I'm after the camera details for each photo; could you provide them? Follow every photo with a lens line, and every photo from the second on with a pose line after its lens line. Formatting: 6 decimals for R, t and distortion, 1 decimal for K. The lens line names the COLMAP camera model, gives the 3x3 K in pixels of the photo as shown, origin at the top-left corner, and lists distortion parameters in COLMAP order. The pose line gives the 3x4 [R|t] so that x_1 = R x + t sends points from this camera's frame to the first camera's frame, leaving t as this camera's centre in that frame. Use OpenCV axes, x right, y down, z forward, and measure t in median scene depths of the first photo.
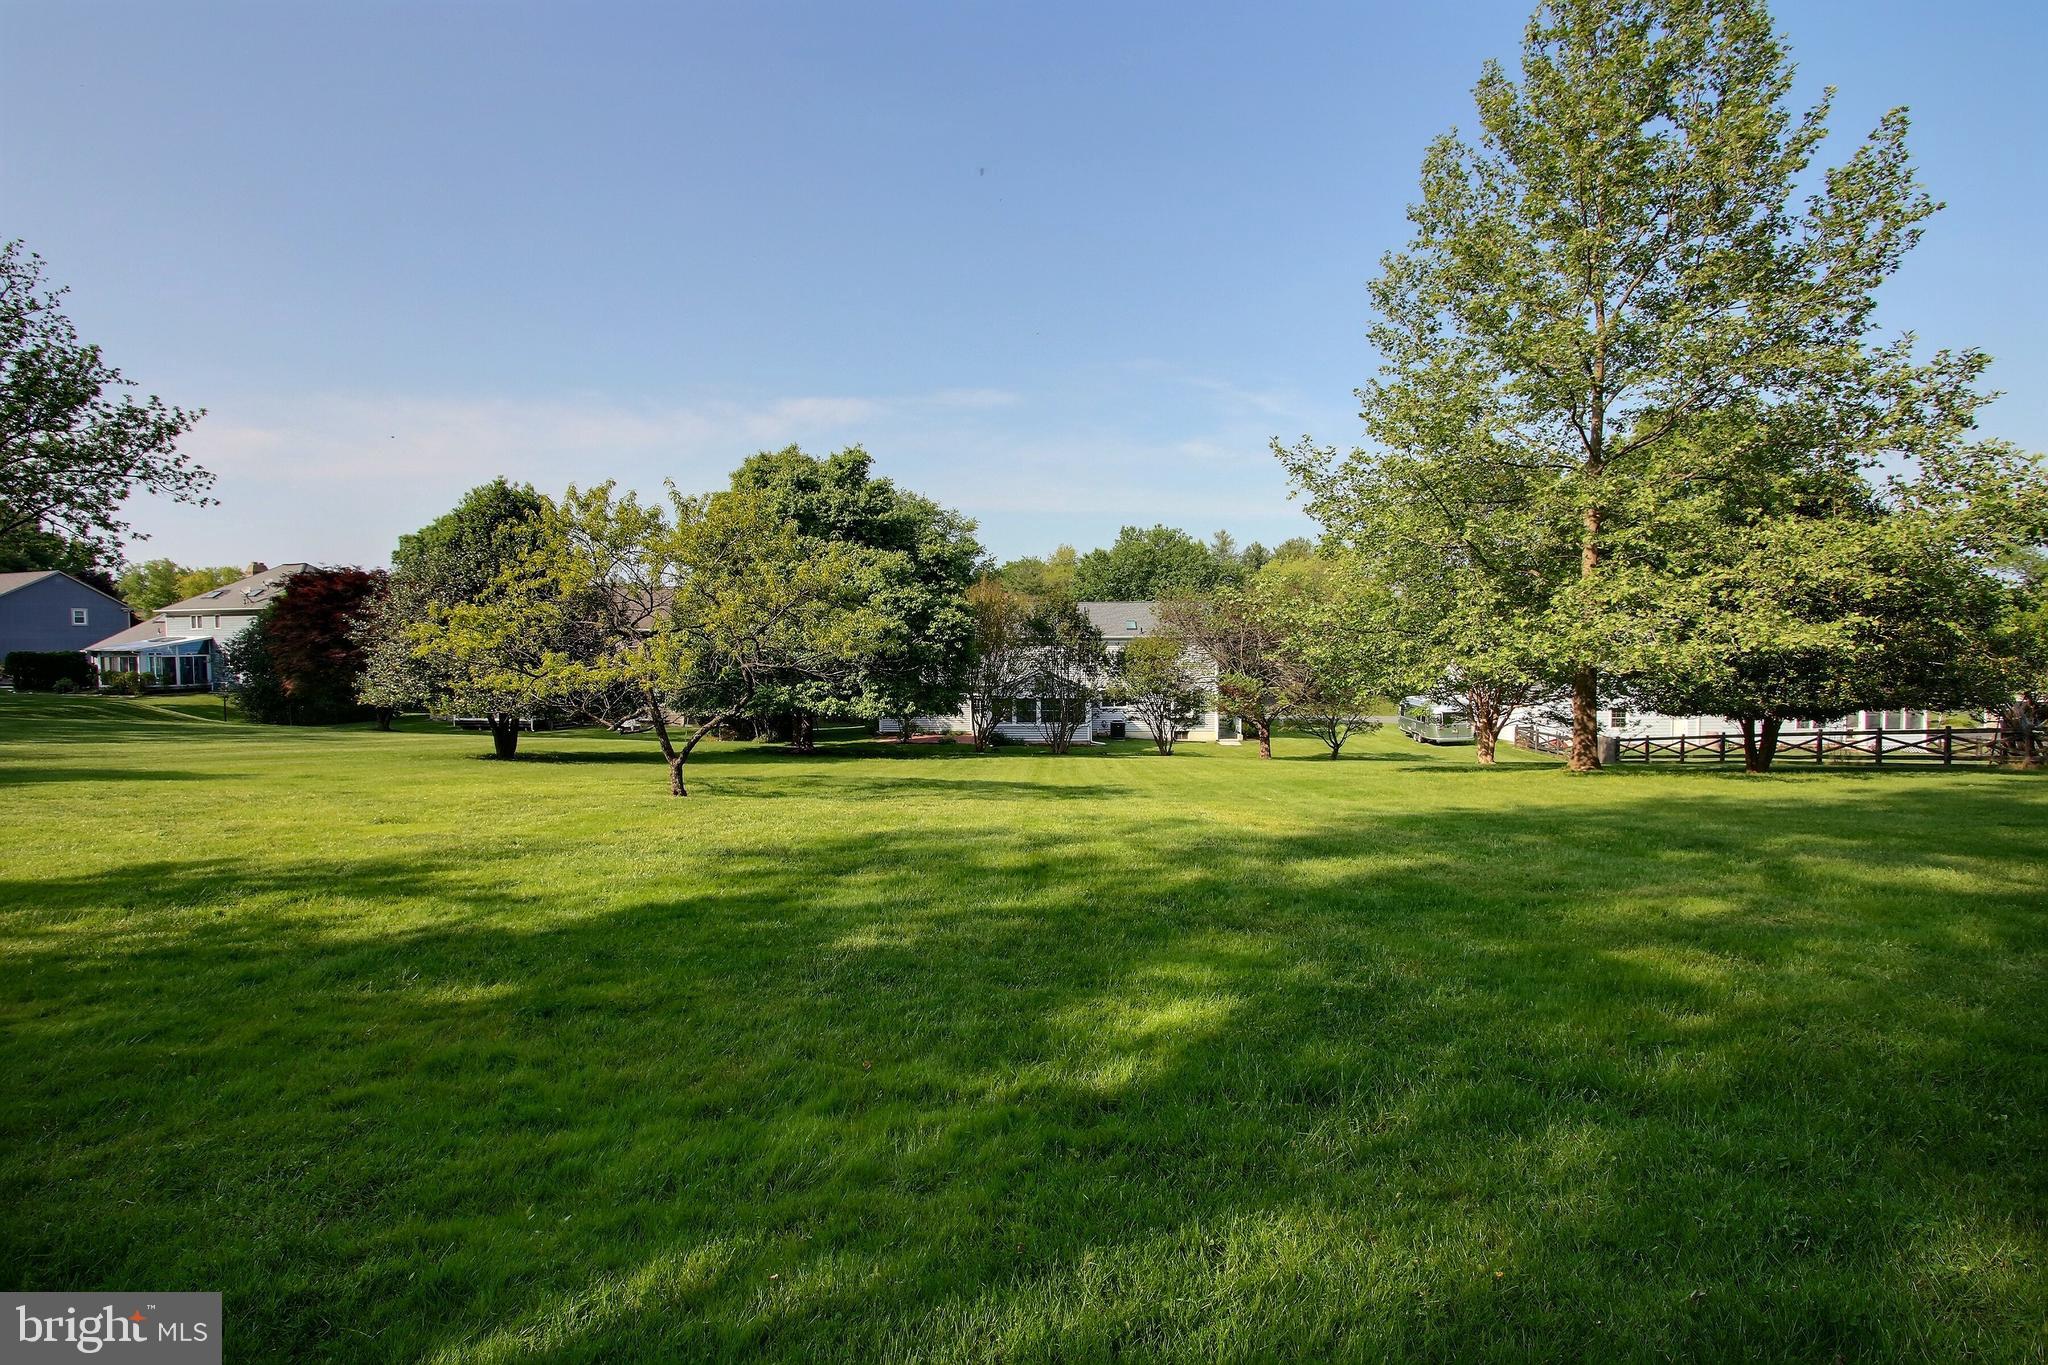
lens RADIAL K [[953.6, 0, 1024.0], [0, 953.6, 682.5], [0, 0, 1]] dist [0.001755, 0.000238]
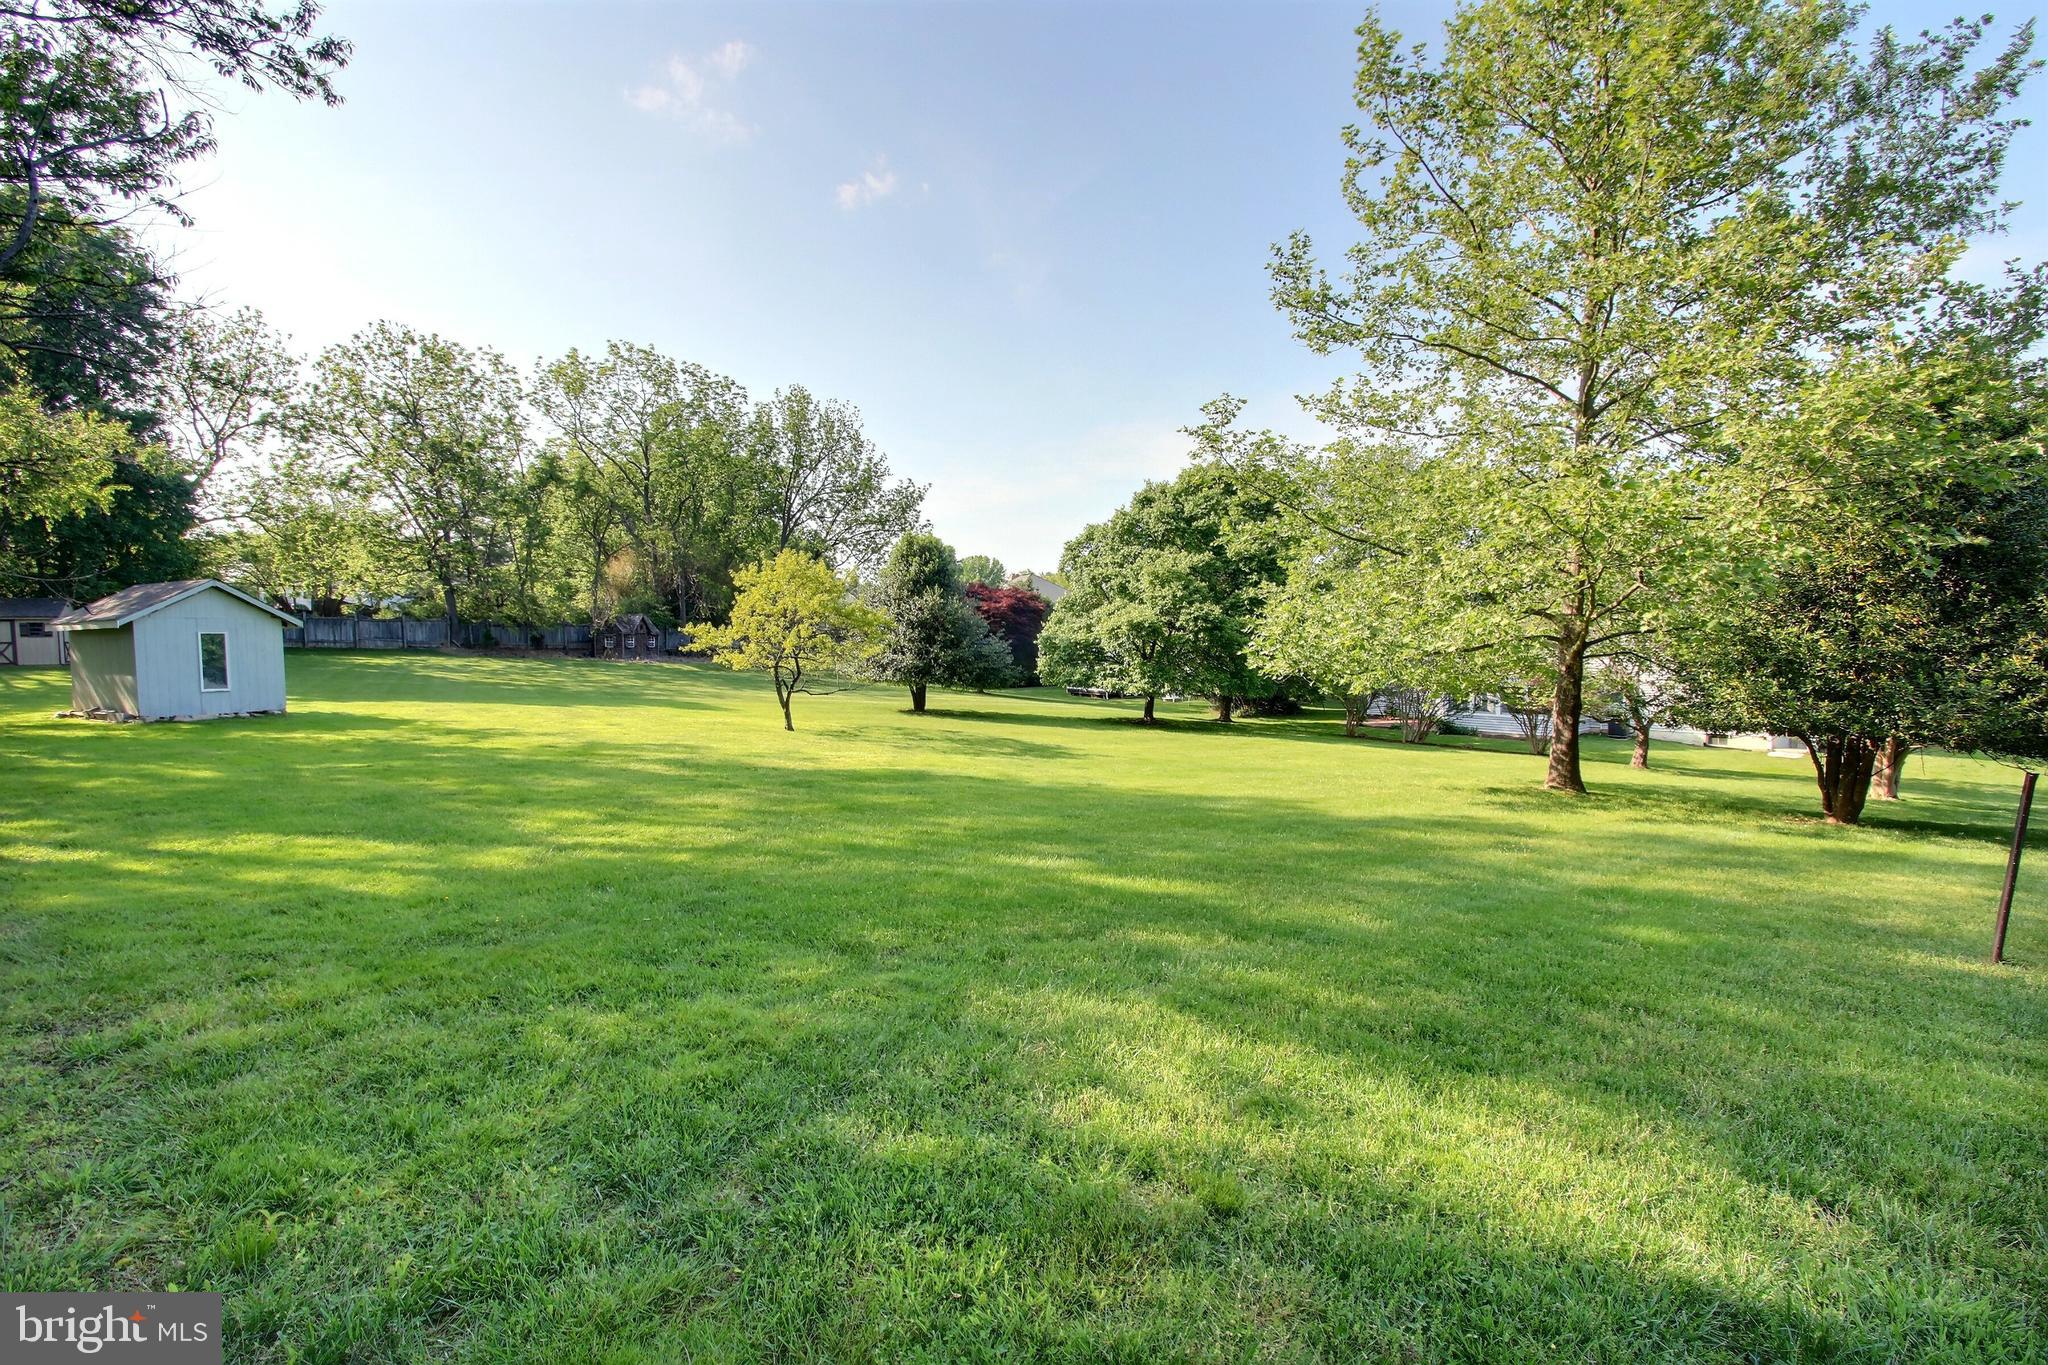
lens RADIAL K [[953.6, 0, 1024.0], [0, 953.6, 682.5], [0, 0, 1]] dist [0.001755, 0.000238]
pose [[0.685704, 0.032630, -0.727149, 0.548927], [-0.016433, 0.999434, 0.029353, -0.010872], [0.727695, -0.008178, 0.685852, 0.051848]]
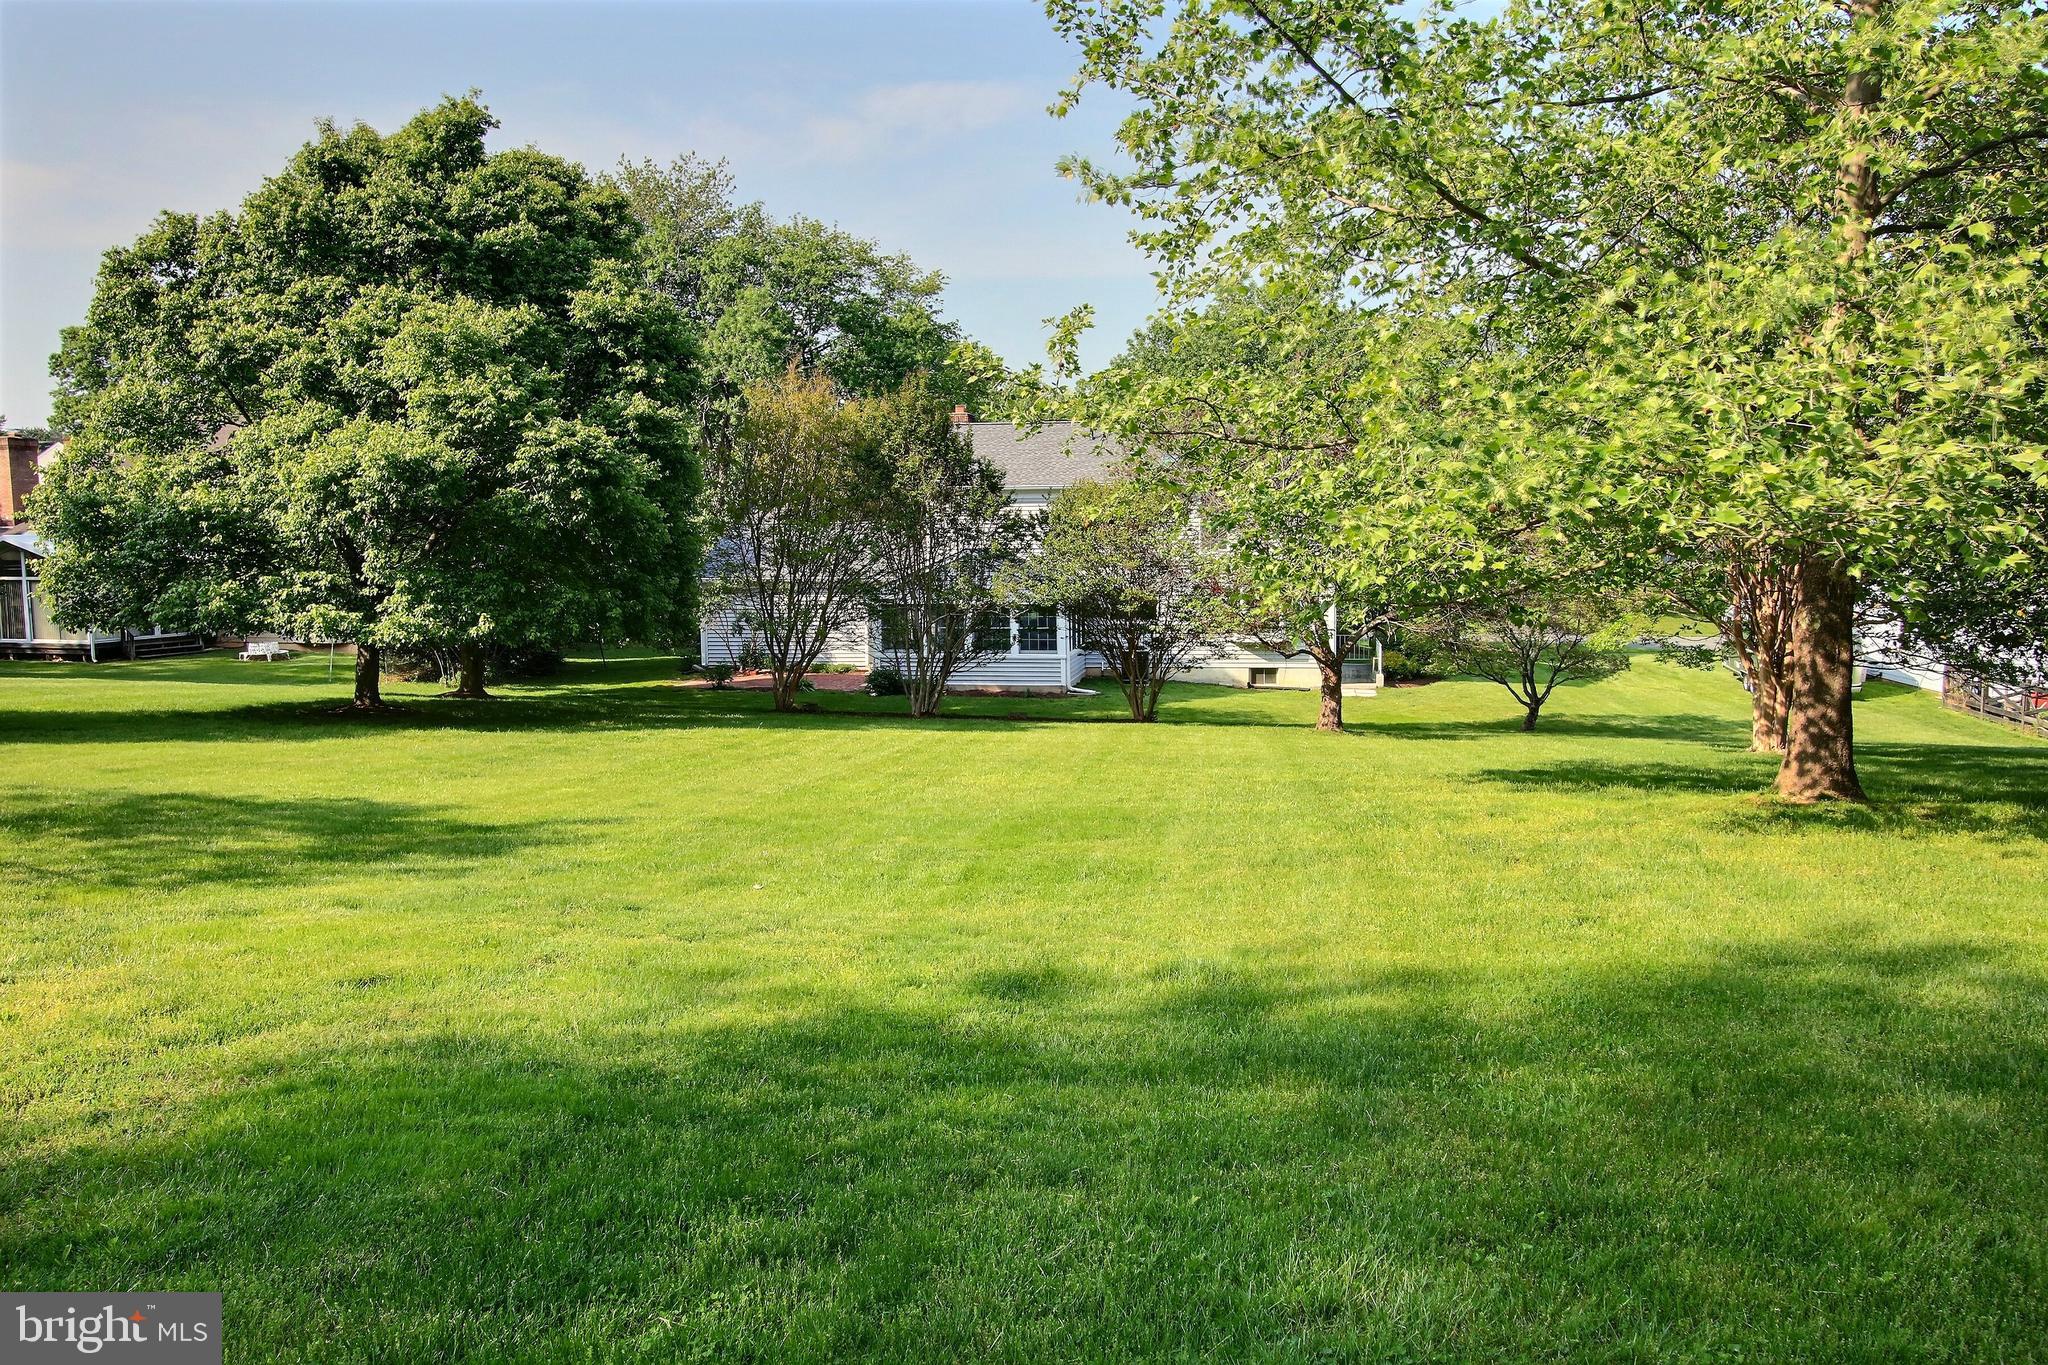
lens RADIAL K [[1591.1, 0, 1024.0], [0, 1591.1, 682.5], [0, 0, 1]] dist [-0.001006, -0.002073]
pose [[0.993709, 0.009910, -0.111556, 0.216418], [-0.002366, 0.997713, 0.067555, 0.000216], [0.111971, -0.066866, 0.991459, 0.200485]]
